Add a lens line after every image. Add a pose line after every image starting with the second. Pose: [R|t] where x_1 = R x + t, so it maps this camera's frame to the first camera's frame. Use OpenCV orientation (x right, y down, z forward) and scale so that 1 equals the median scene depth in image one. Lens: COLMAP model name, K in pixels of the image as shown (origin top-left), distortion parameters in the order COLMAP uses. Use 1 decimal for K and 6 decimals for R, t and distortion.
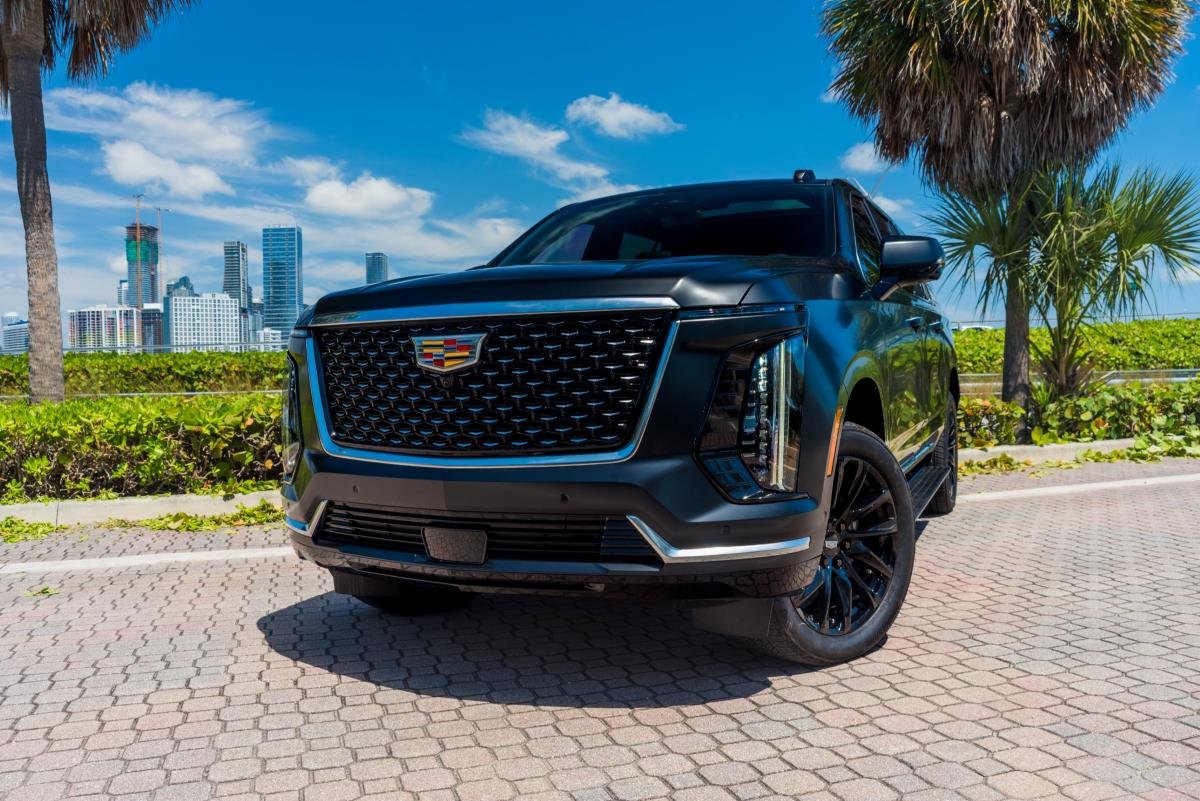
lens RADIAL K [[1164.4, 0, 648.9], [0, 1164.4, 421.6], [0, 0, 1]] dist [-0.164803, 0.187869]
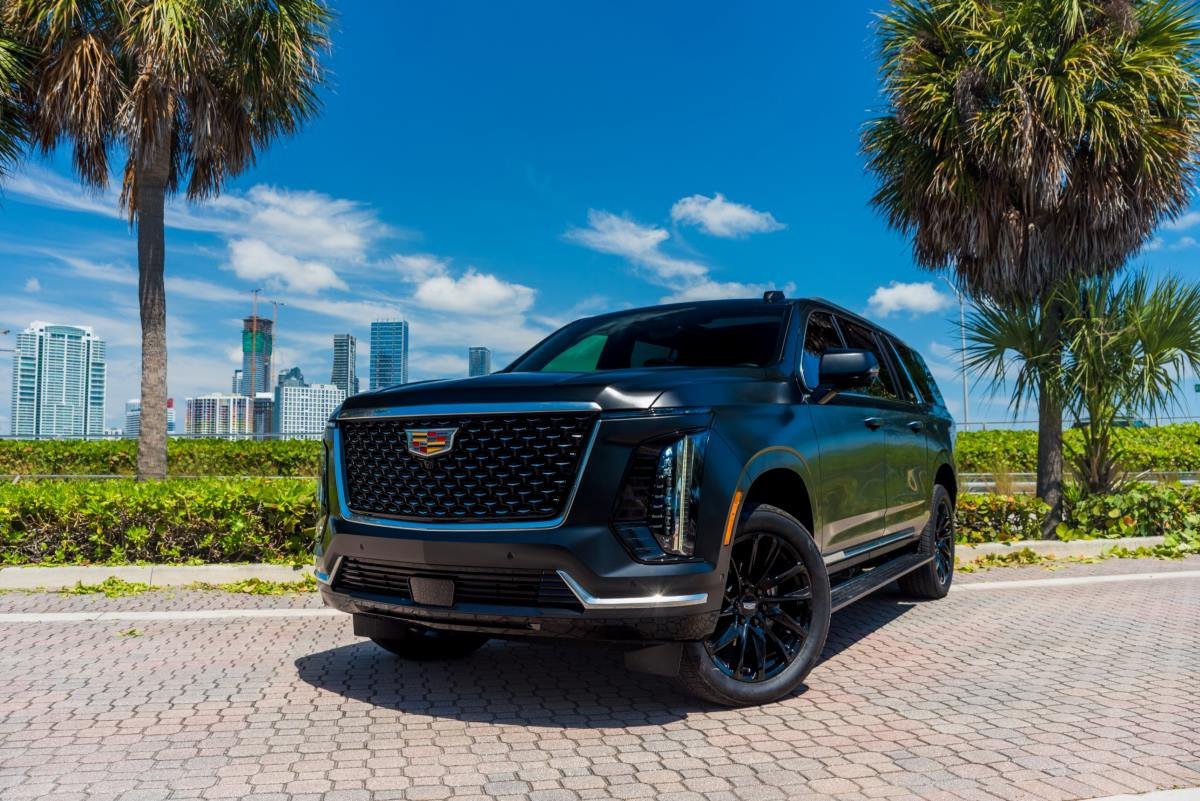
lens RADIAL K [[1183.6, 0, 619.3], [0, 1183.6, 378.5], [0, 0, 1]] dist [-0.186326, 0.249340]
pose [[0.993037, 0.008529, -0.117494, 0.061595], [-0.022444, 0.992804, -0.117625, 0.006665], [0.115645, 0.119443, 0.986083, -0.092272]]
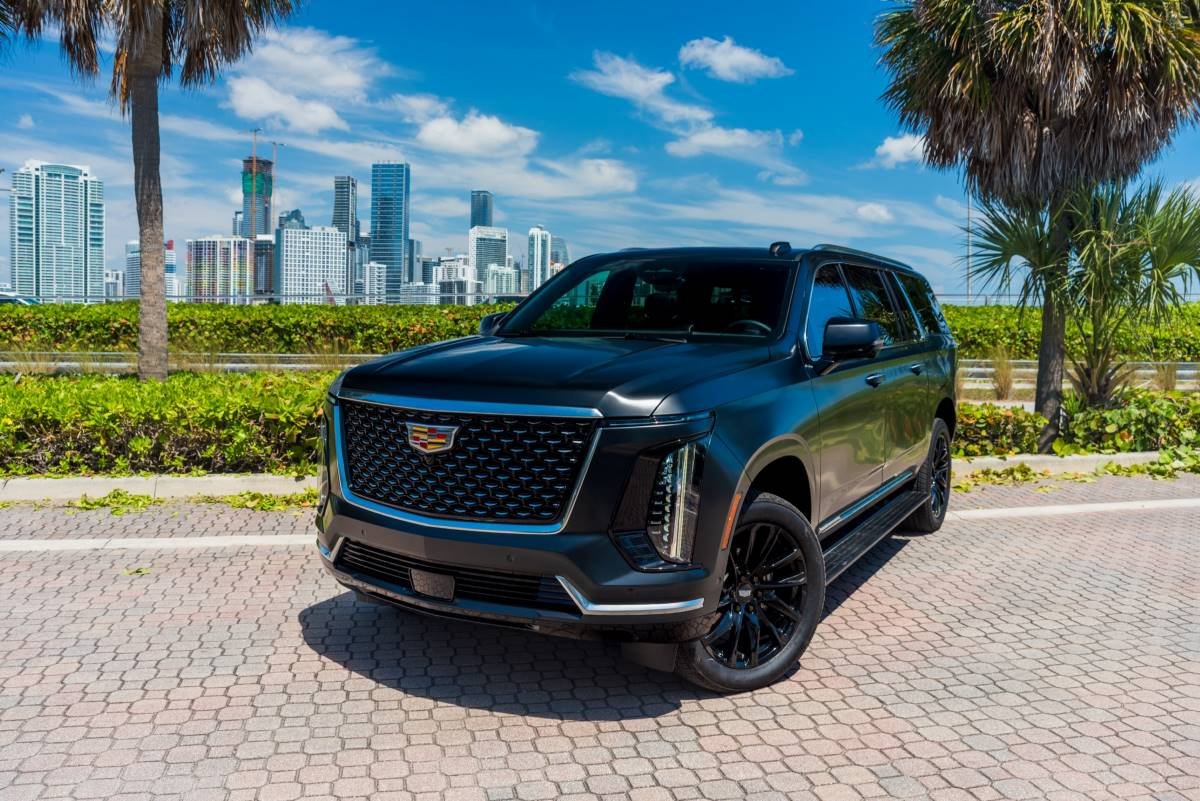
lens RADIAL K [[1183.6, 0, 619.3], [0, 1183.6, 378.5], [0, 0, 1]] dist [-0.186326, 0.249340]
pose [[0.992400, 0.043918, -0.114953, 0.059344], [-0.041934, 0.998928, 0.019616, -0.052408], [0.115692, -0.014647, 0.993177, -0.091563]]
